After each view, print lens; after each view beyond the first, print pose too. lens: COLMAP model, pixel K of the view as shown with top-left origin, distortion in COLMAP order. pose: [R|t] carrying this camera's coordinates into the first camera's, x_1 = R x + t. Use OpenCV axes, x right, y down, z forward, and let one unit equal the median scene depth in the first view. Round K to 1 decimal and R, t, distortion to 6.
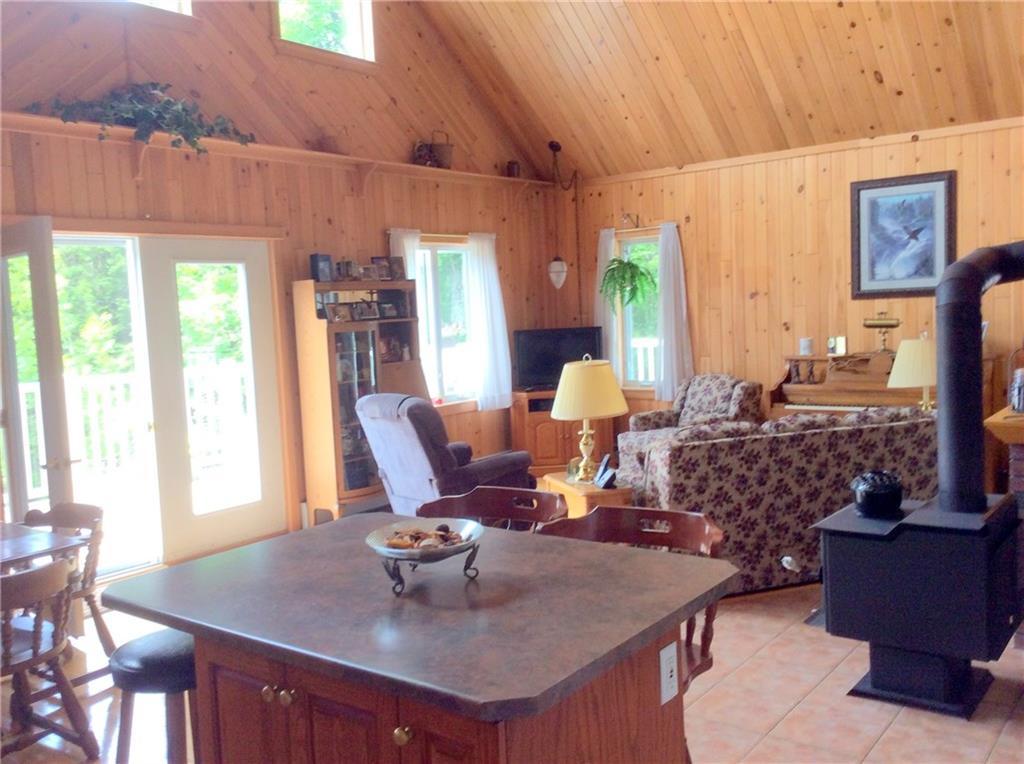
lens RADIAL K [[929.1, 0, 517.0], [0, 929.1, 385.4], [0, 0, 1]] dist [0.130340, -0.233758]
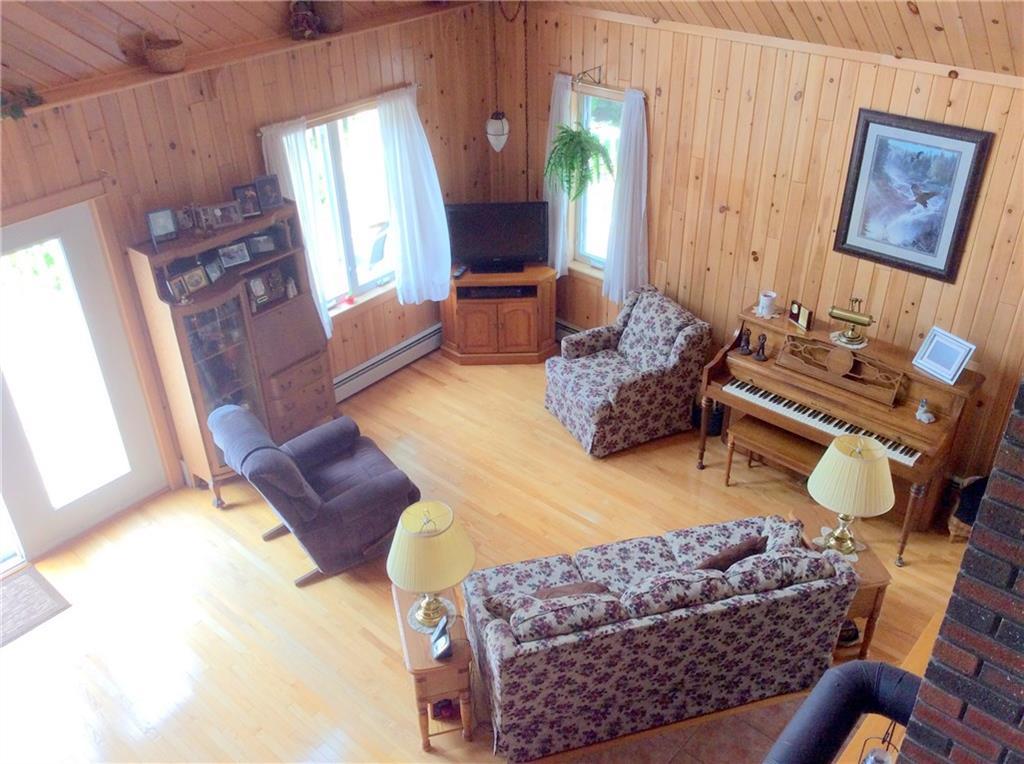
lens RADIAL K [[929.1, 0, 517.0], [0, 929.1, 385.4], [0, 0, 1]] dist [0.130340, -0.233758]
pose [[0.997192, 0.062401, -0.041394, 0.128131], [-0.035703, 0.882116, 0.469678, -0.367131], [0.065823, -0.466881, 0.881867, 0.220421]]
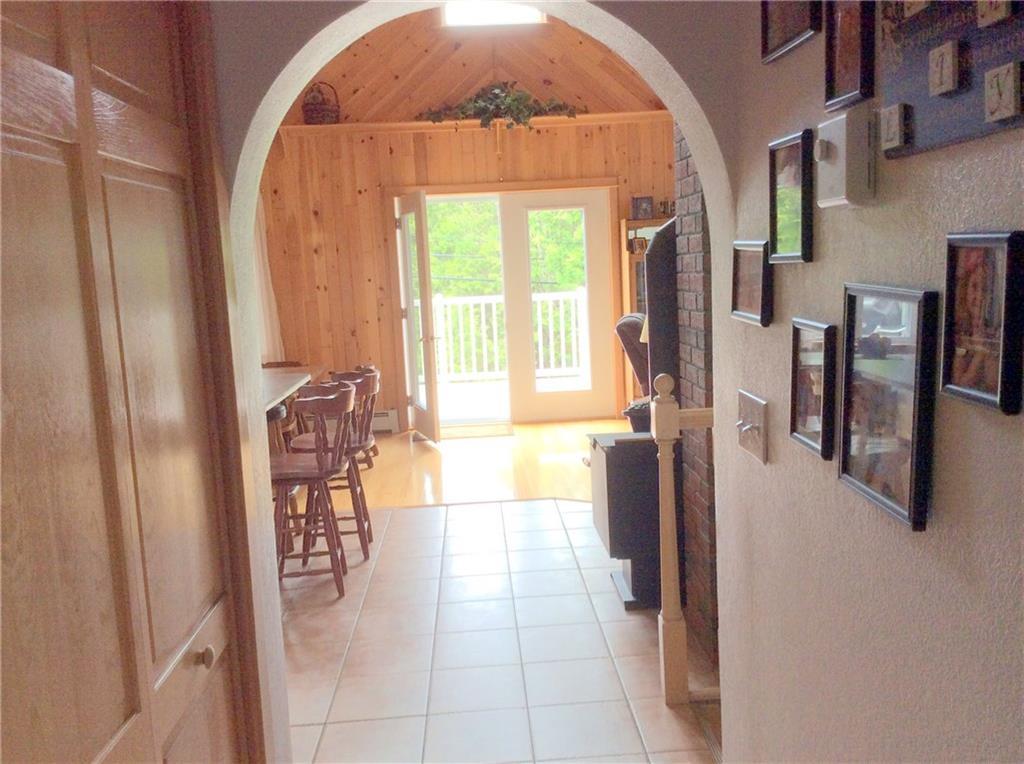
lens RADIAL K [[929.1, 0, 517.0], [0, 929.1, 385.4], [0, 0, 1]] dist [0.130340, -0.233758]
pose [[0.648535, 0.118846, -0.751850, 0.581545], [-0.048422, 0.992177, 0.115066, -0.026188], [0.759643, -0.038218, 0.649216, 0.067159]]
